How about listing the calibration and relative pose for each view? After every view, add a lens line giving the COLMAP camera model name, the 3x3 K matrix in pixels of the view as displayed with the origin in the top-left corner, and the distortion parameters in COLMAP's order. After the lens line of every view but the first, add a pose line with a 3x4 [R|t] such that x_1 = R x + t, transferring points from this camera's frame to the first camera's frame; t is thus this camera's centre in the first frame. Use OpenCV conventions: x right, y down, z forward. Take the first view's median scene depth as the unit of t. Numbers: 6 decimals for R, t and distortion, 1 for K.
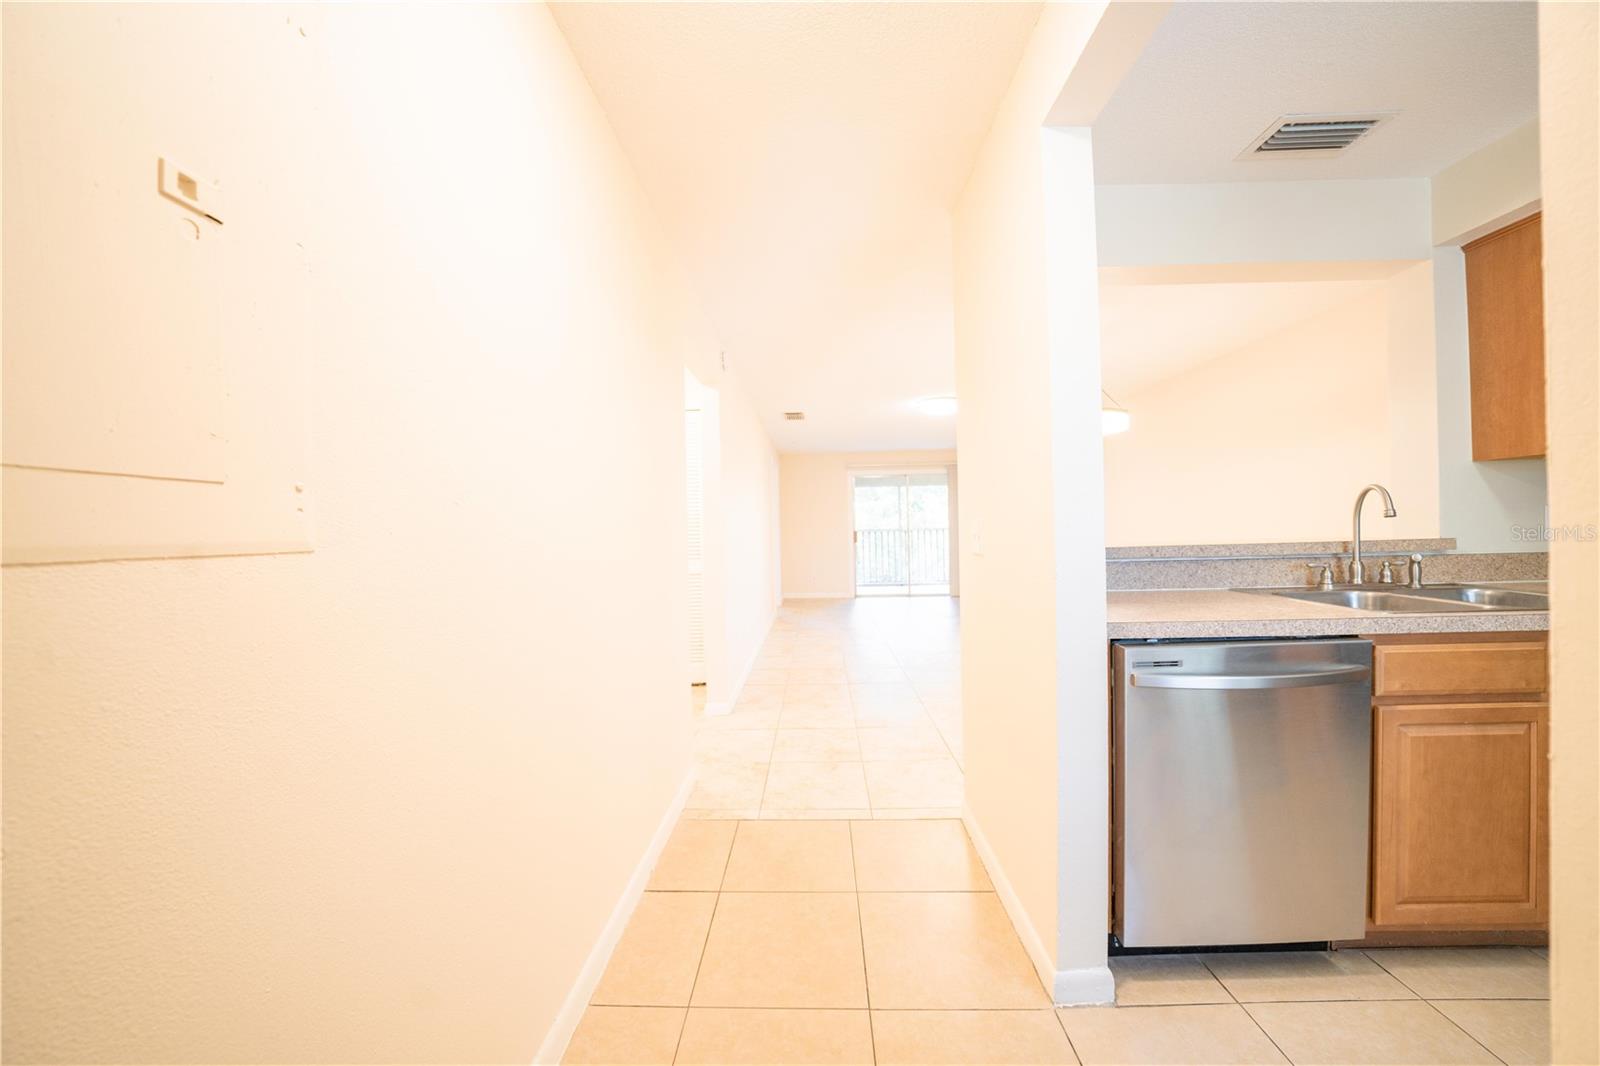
lens RADIAL K [[542.8, 0, 802.5], [0, 542.8, 542.1], [0, 0, 1]] dist [-0.022383, 0.000055]
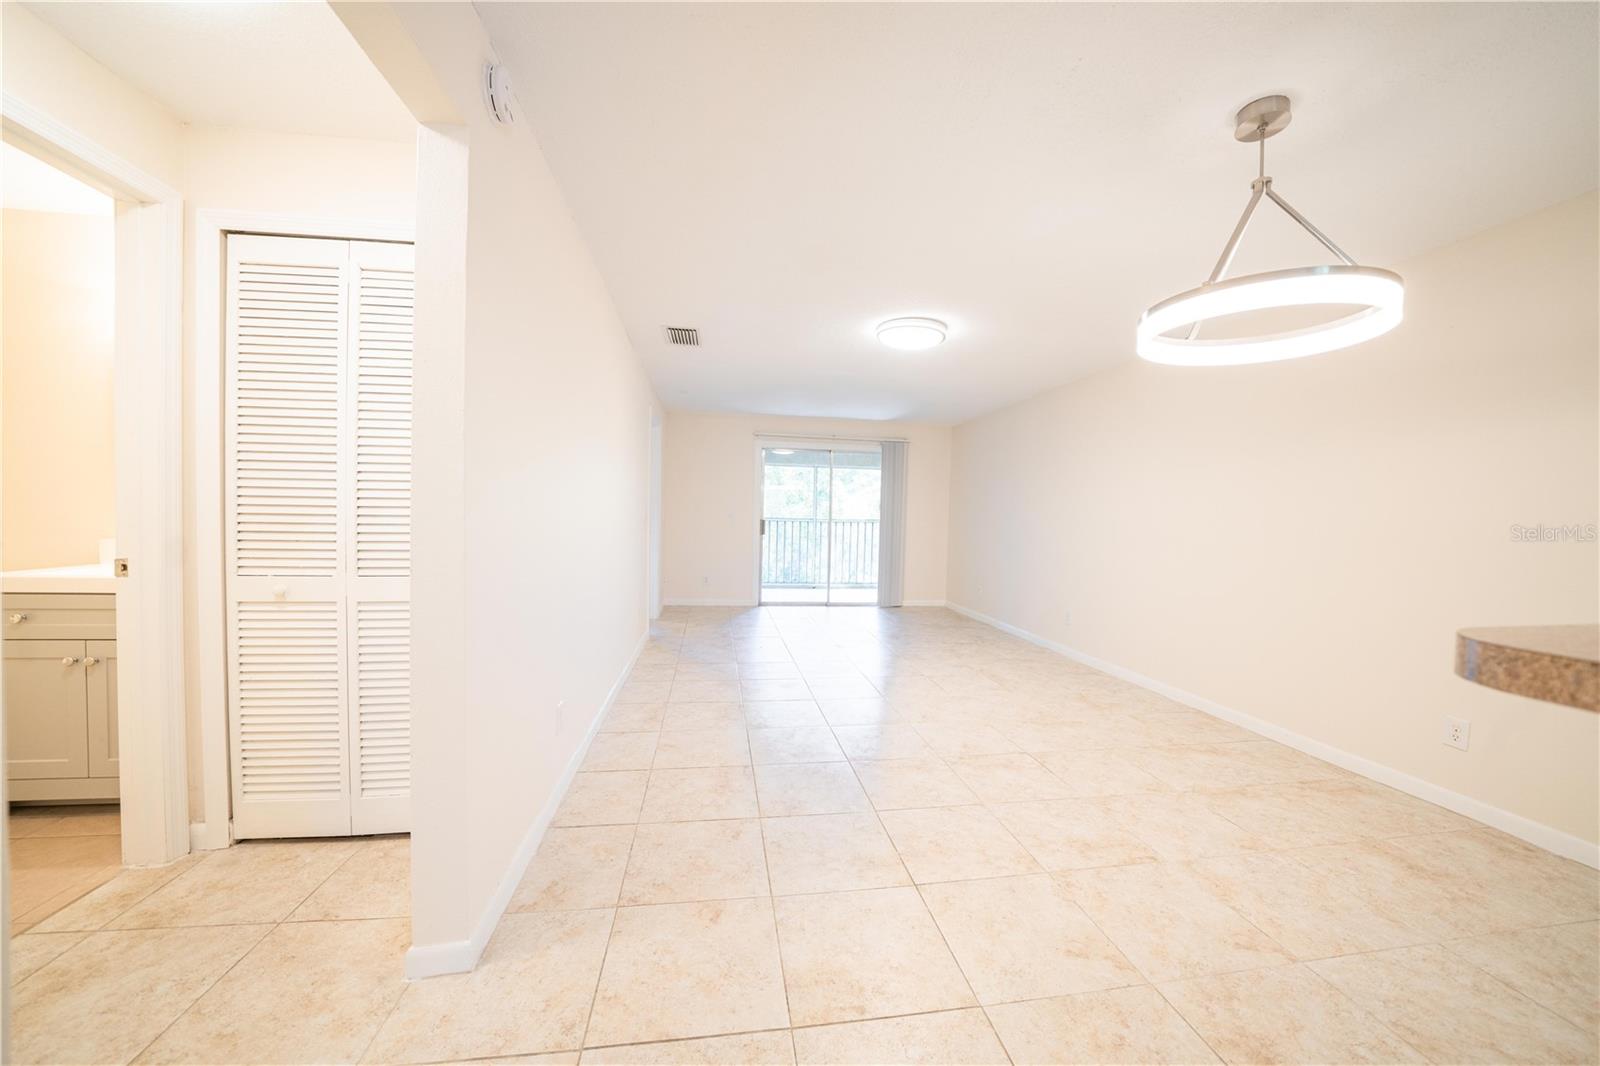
lens RADIAL K [[555.2, 0, 800.0], [0, 555.2, 533.0], [0, 0, 1]] dist [-0.020580, 0.000512]
pose [[0.982582, 0.039327, 0.181621, 0.006530], [-0.040359, 0.999183, 0.001987, -0.004476], [-0.181394, -0.009283, 0.983367, 0.213936]]
